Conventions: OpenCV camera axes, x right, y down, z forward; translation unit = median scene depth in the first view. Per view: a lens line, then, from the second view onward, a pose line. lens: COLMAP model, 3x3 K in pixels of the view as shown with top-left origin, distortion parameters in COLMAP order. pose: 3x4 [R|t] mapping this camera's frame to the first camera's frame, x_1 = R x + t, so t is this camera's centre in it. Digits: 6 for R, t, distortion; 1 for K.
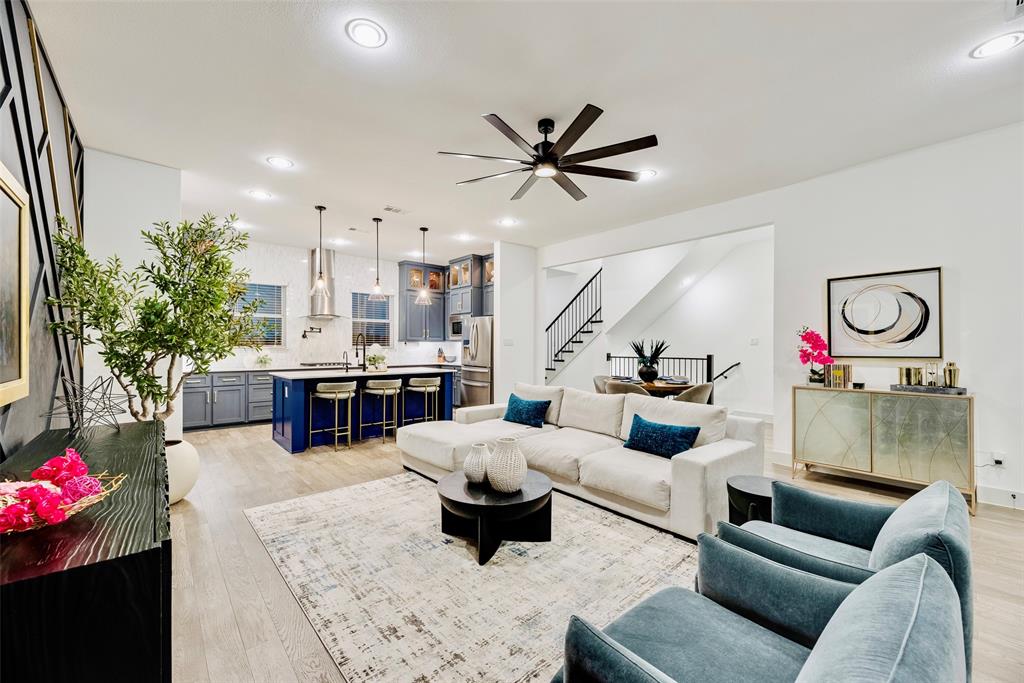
lens RADIAL K [[406.9, 0, 507.7], [0, 406.9, 344.9], [0, 0, 1]] dist [0.000676, 0.000232]
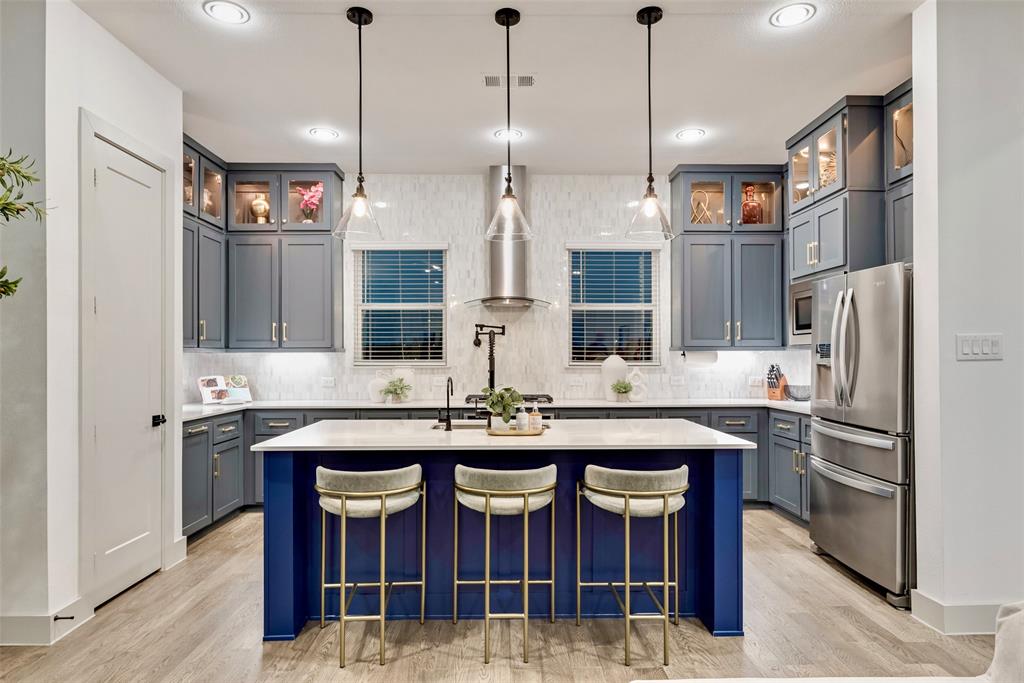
lens RADIAL K [[587.2, 0, 516.0], [0, 587.2, 353.9], [0, 0, 1]] dist [0.002455, 0.001138]
pose [[0.774070, -0.008233, -0.633046, 0.010691], [0.006045, 0.999966, -0.005613, -0.002588], [0.633071, 0.000519, 0.774094, 0.435075]]
